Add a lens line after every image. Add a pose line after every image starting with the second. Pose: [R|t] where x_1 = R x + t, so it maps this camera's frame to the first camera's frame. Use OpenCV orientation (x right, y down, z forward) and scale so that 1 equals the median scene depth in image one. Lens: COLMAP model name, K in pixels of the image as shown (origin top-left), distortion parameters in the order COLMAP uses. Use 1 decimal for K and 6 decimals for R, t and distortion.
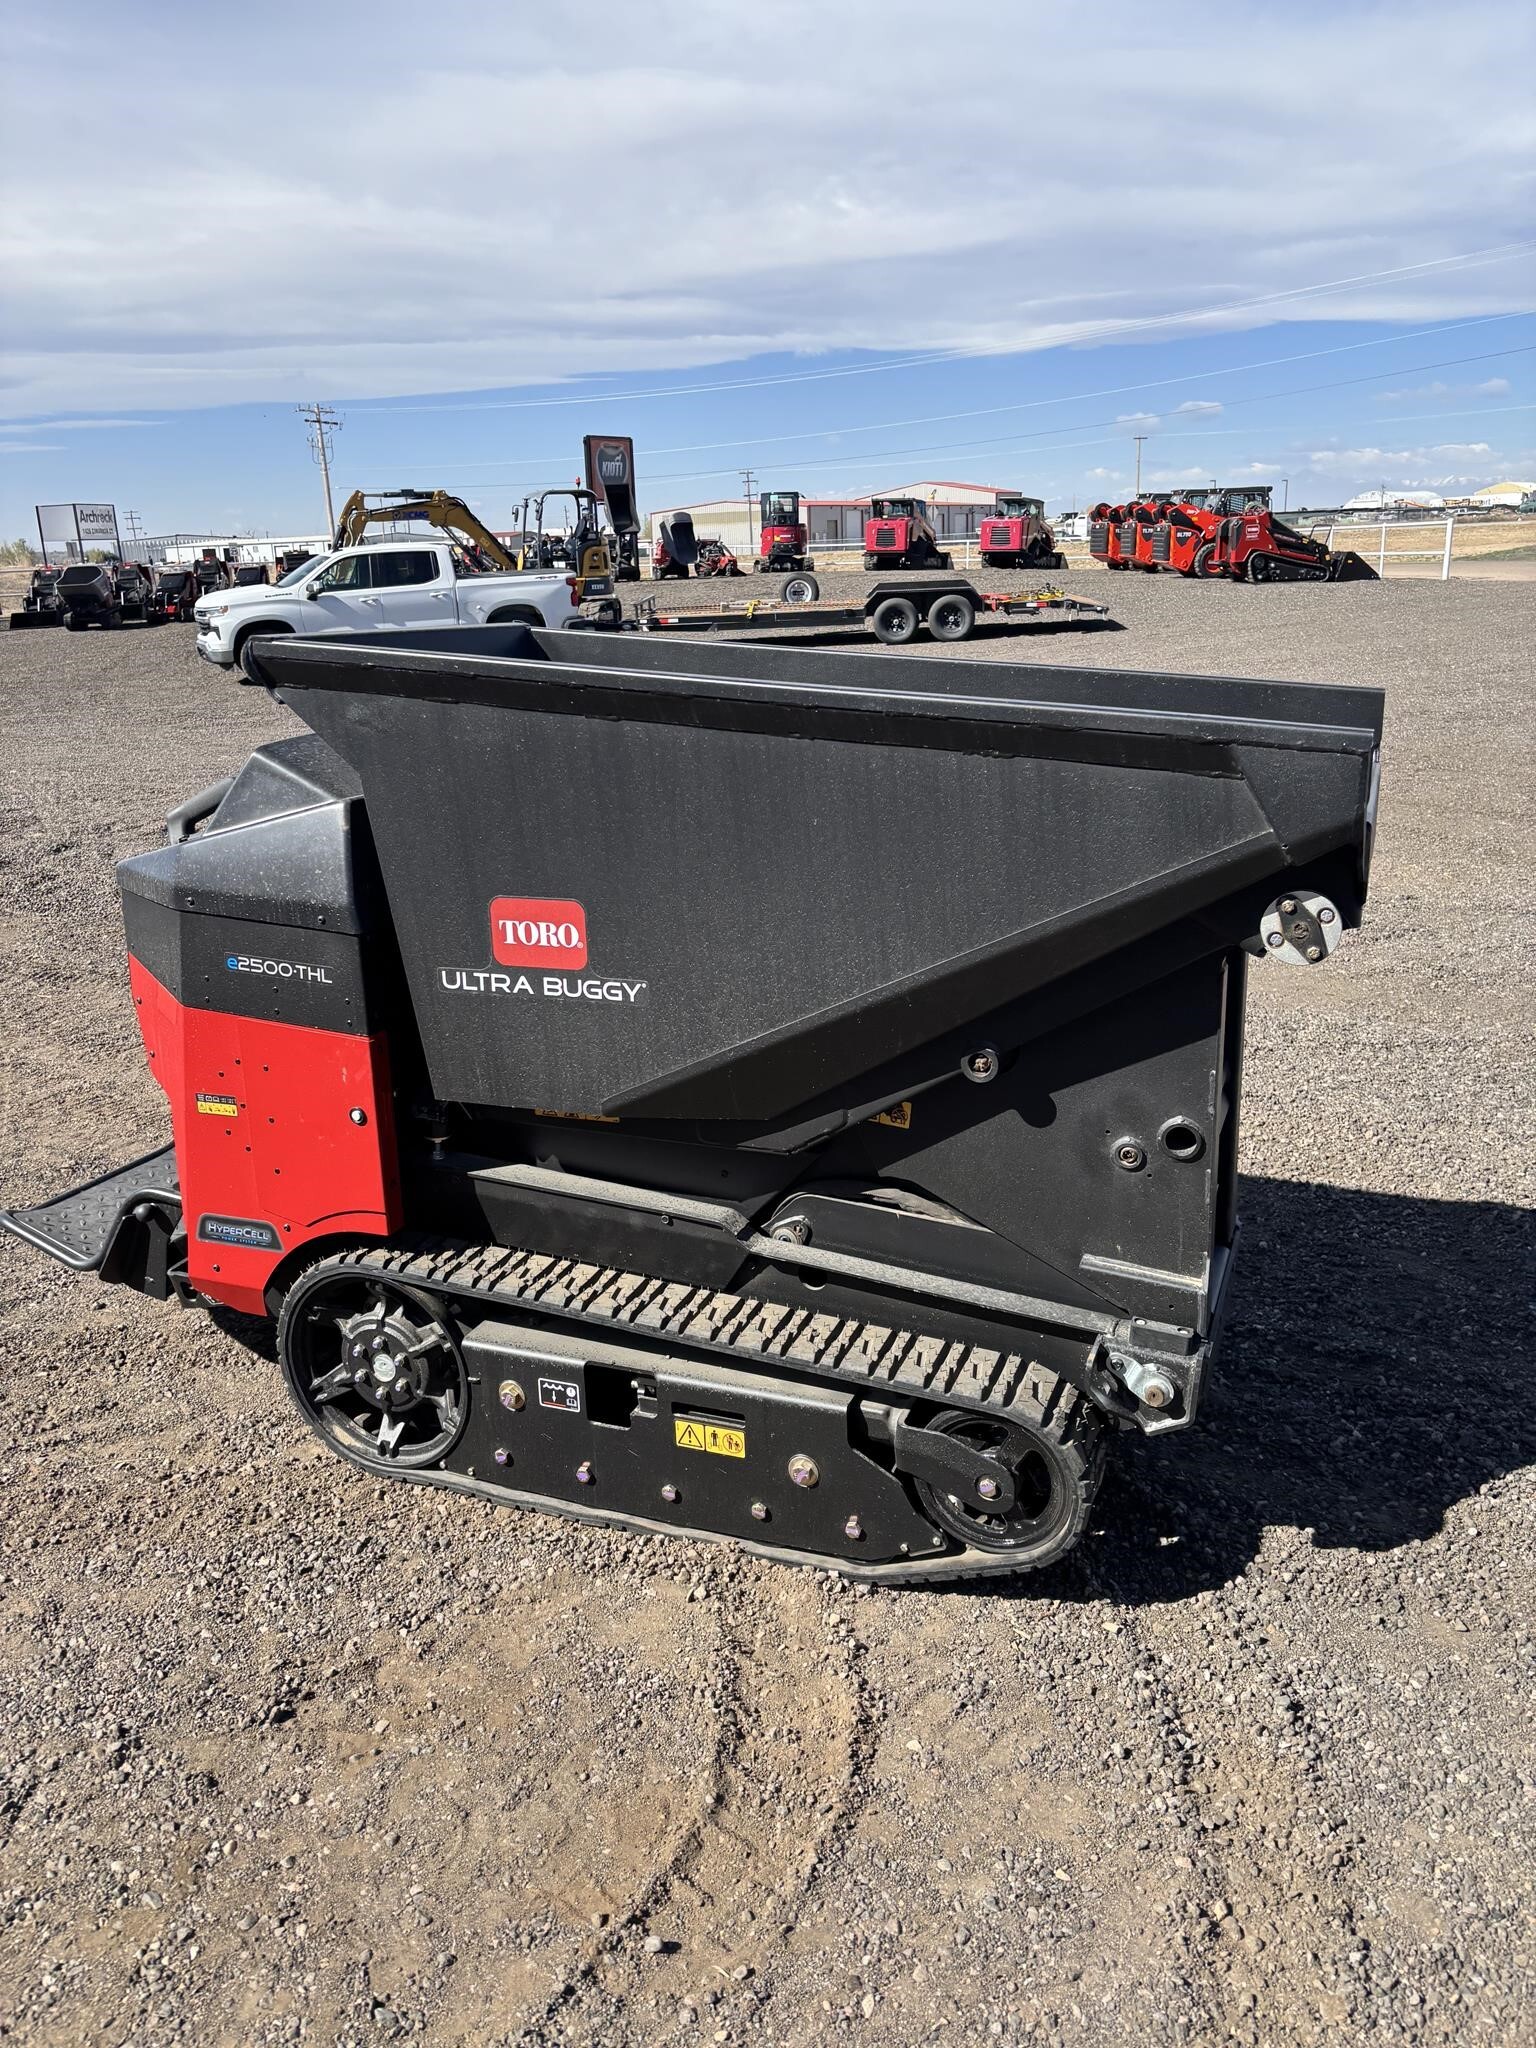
lens RADIAL K [[1540.1, 0, 750.0], [0, 1540.1, 997.5], [0, 0, 1]] dist [0.048976, -0.058045]
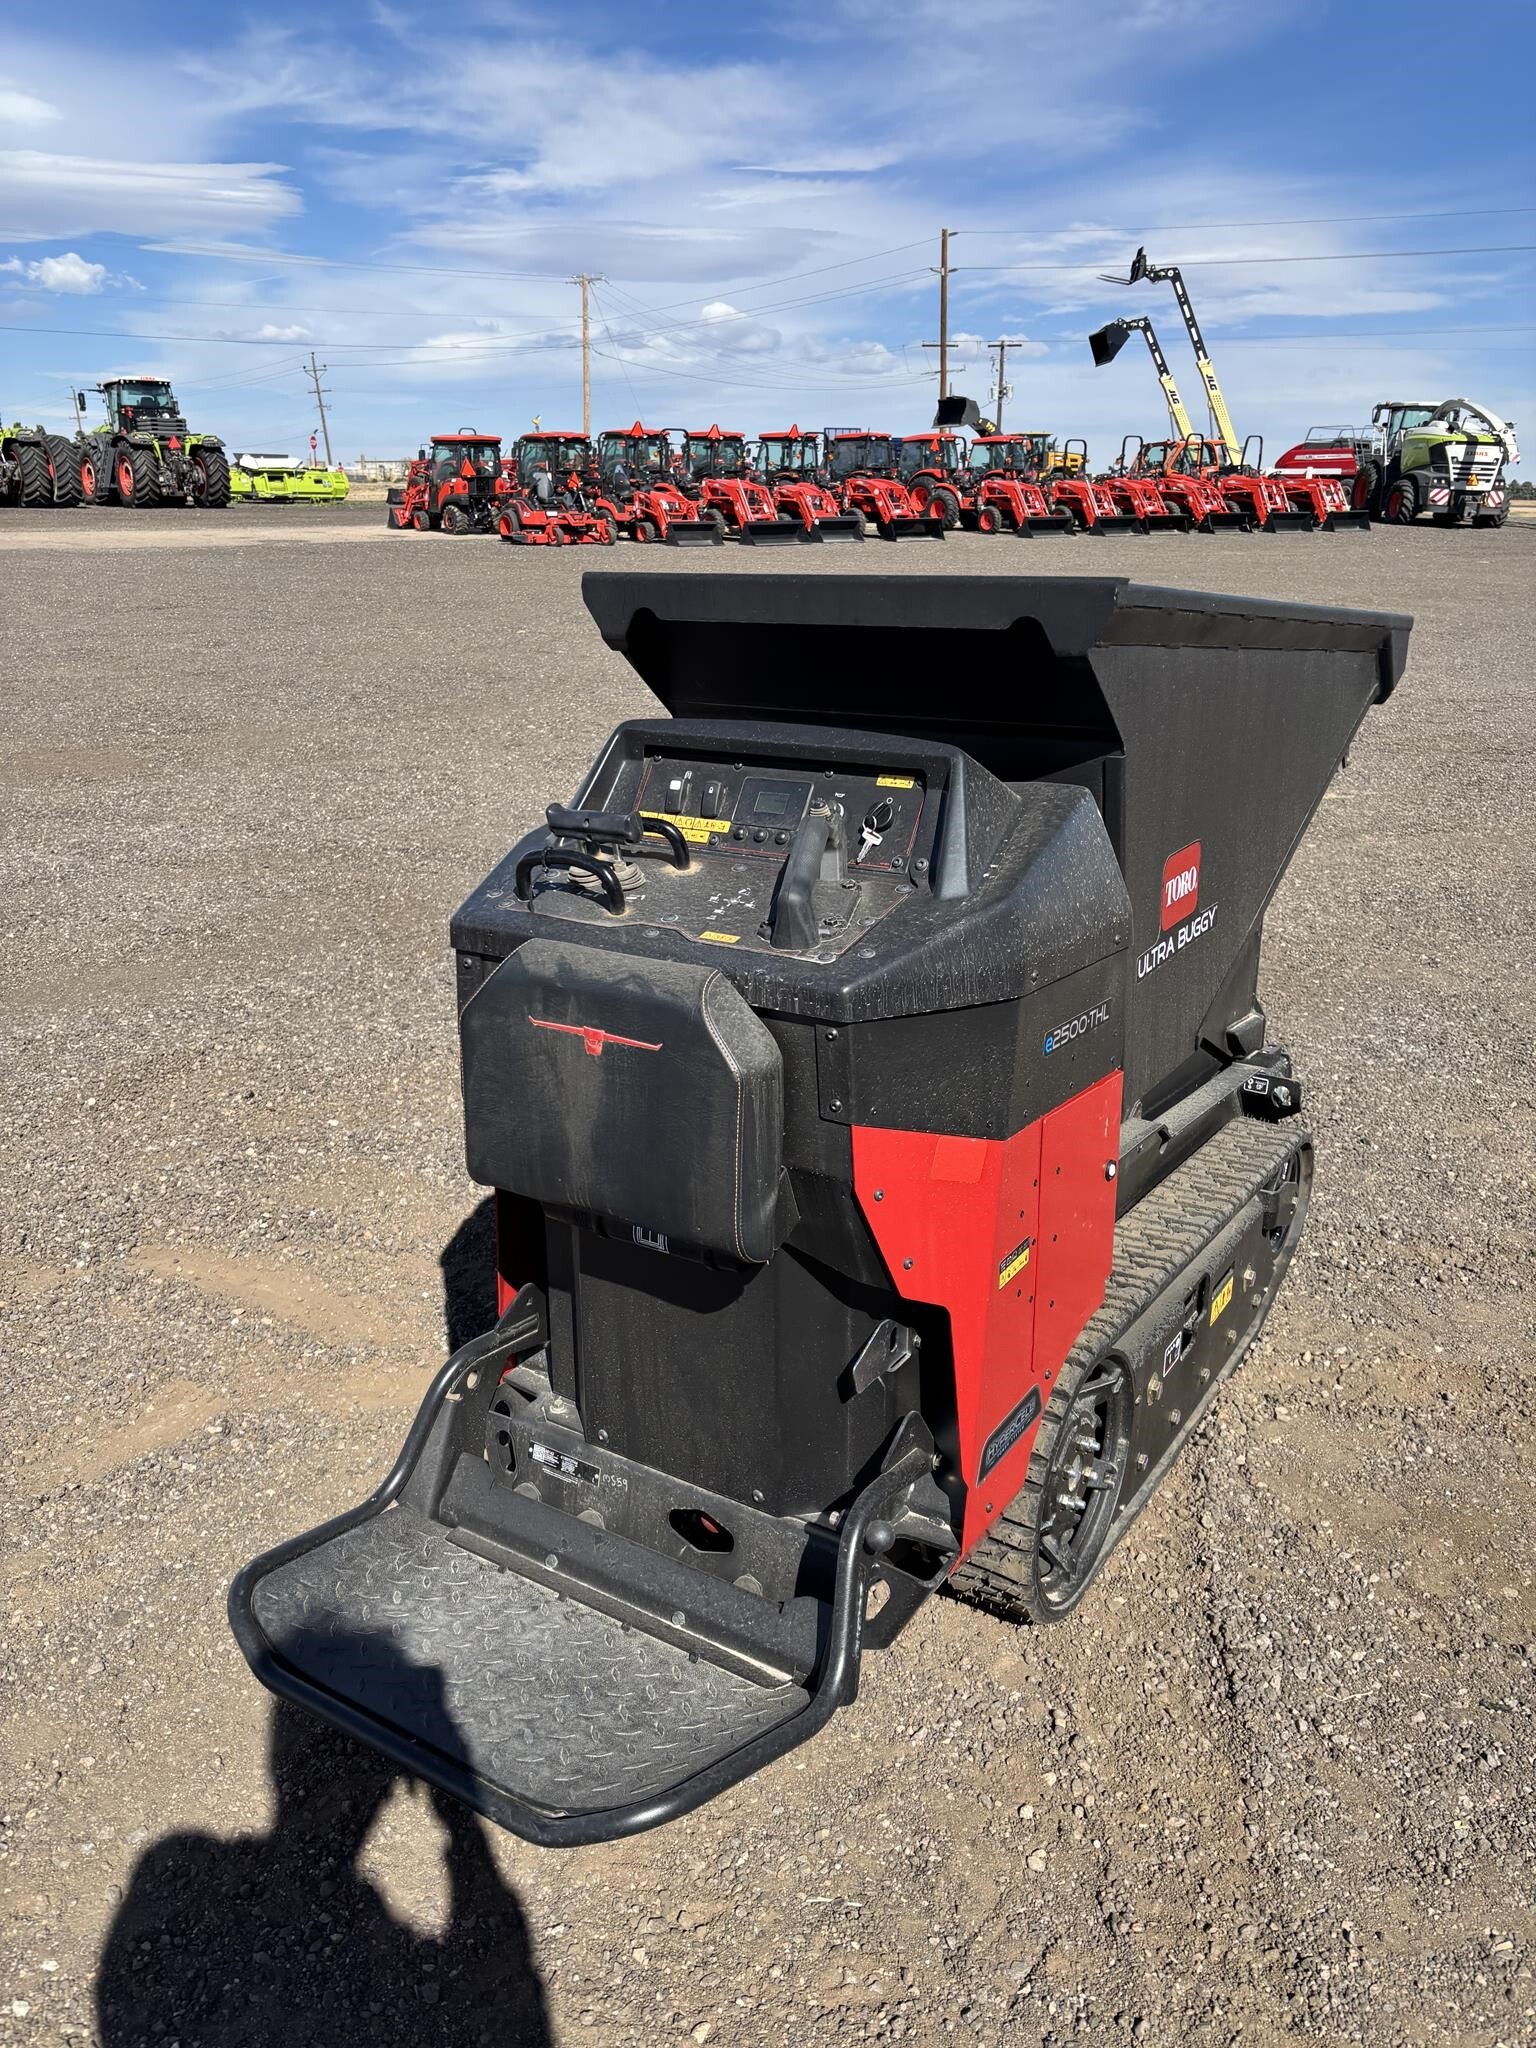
lens RADIAL K [[1540.1, 0, 755.0], [0, 1540.1, 1009.6], [0, 0, 1]] dist [0.048976, -0.058045]
pose [[0.199730, -0.275264, 0.940392, -1.078265], [0.254609, 0.941343, 0.221466, -0.241241], [-0.946194, 0.195199, 0.258099, 0.991846]]
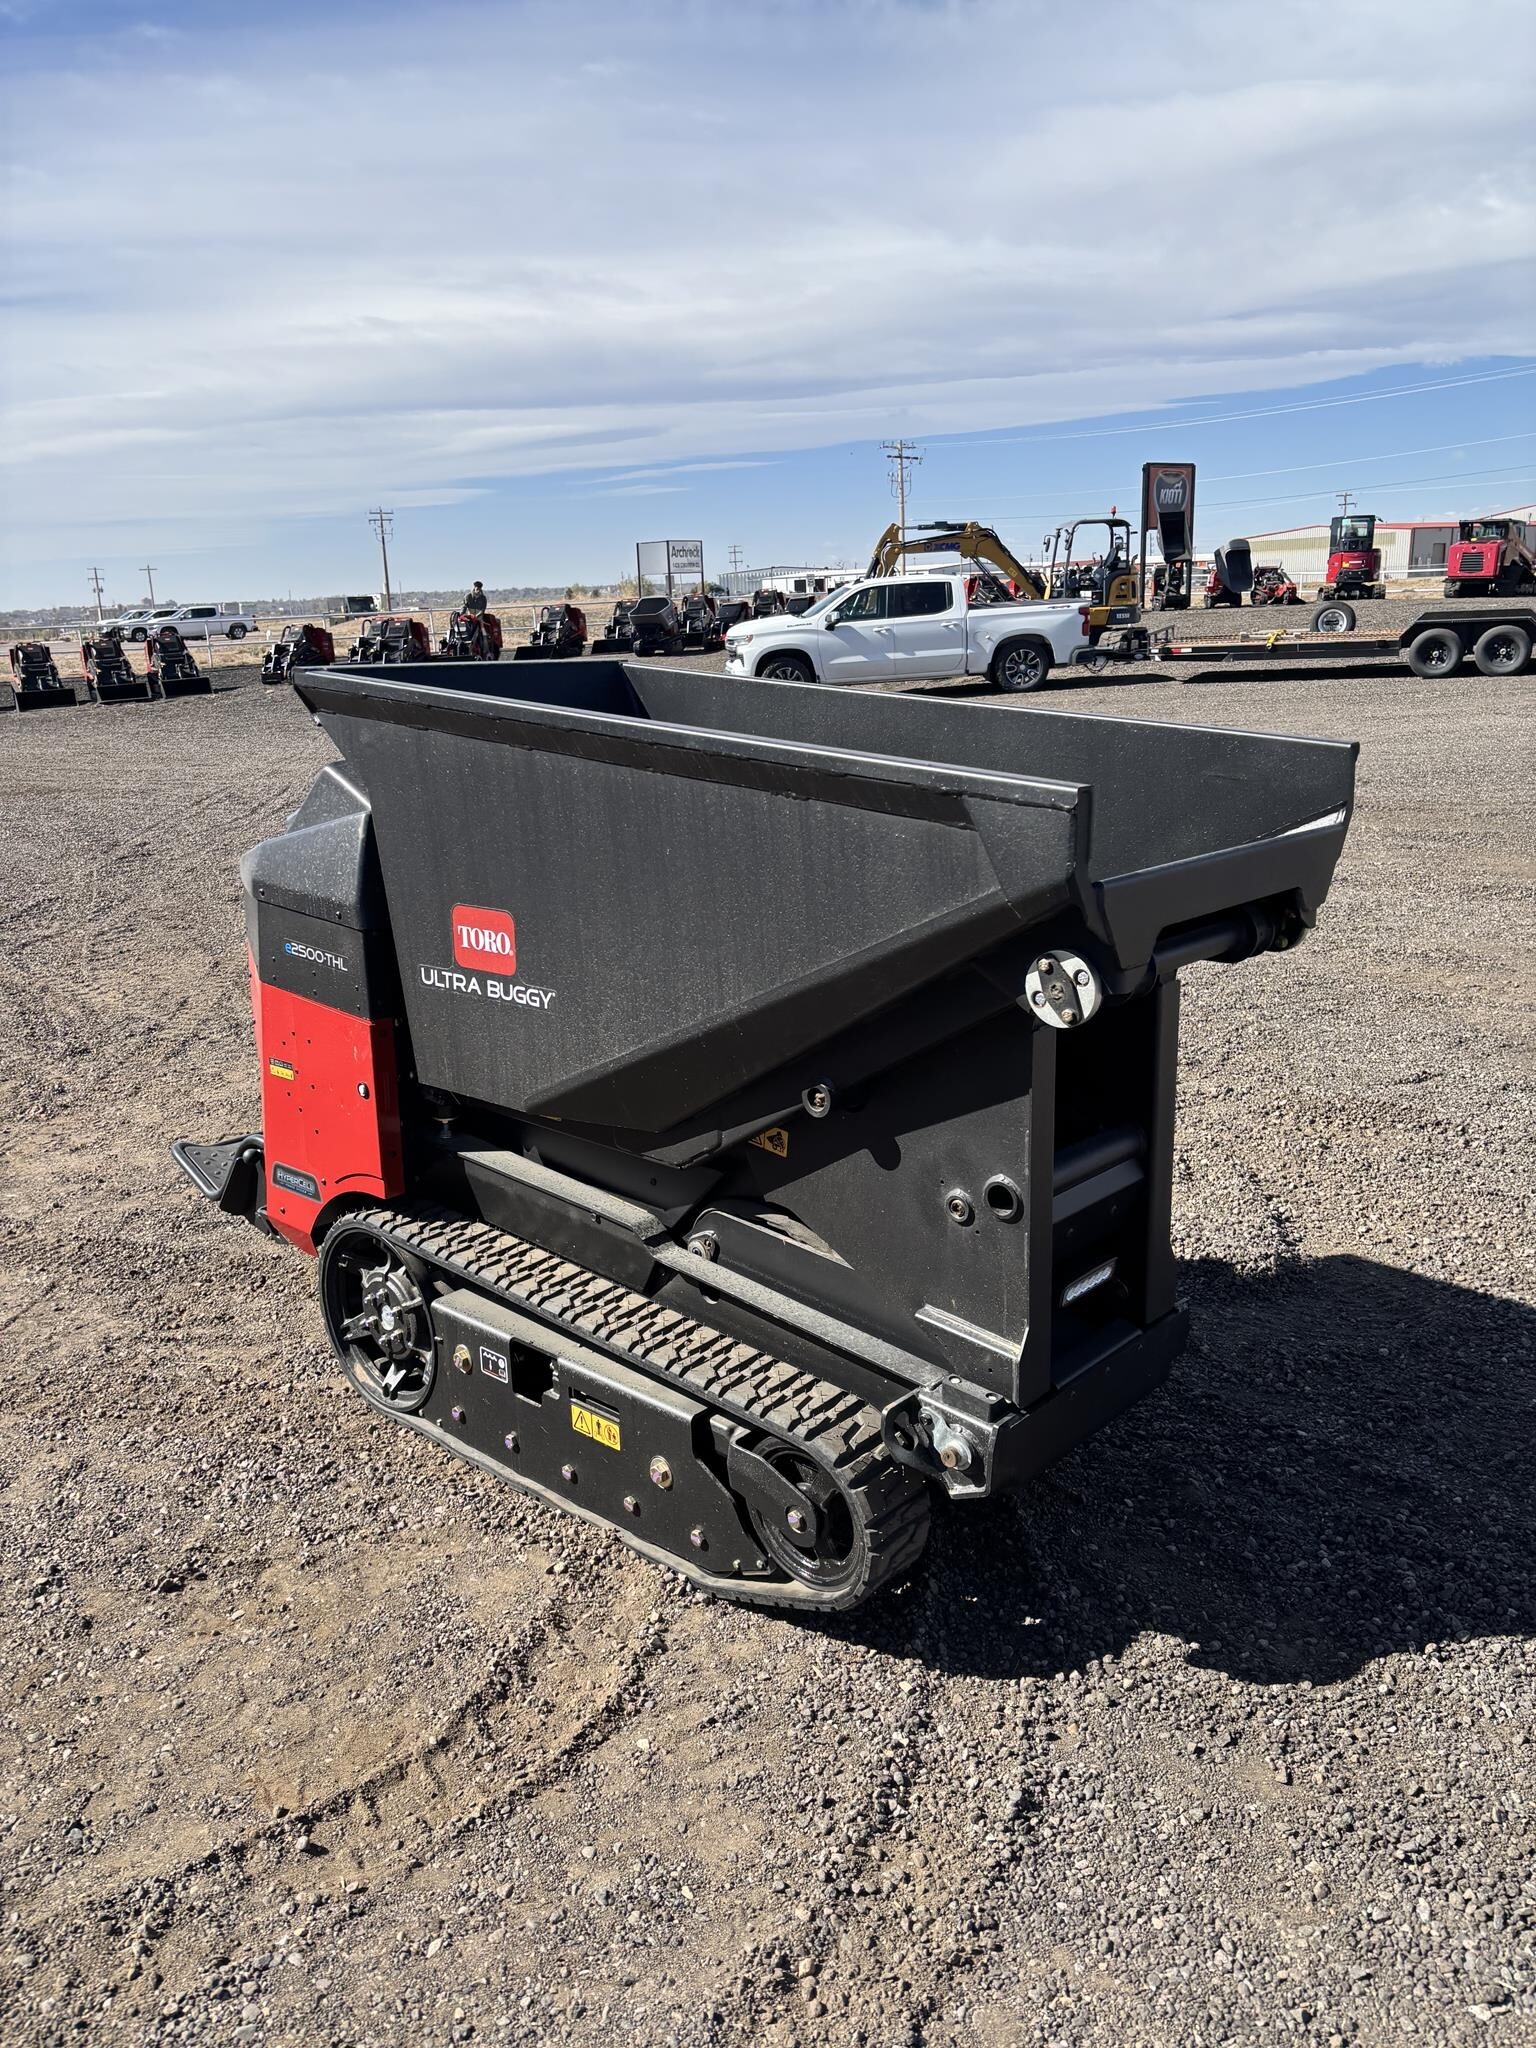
lens RADIAL K [[1540.1, 0, 753.0], [0, 1540.1, 994.3], [0, 0, 1]] dist [0.048976, -0.058045]
pose [[0.937453, 0.086394, -0.337222, 0.407642], [-0.092798, 0.995681, -0.002885, -0.017131], [0.335516, 0.033999, 0.941421, 0.027514]]
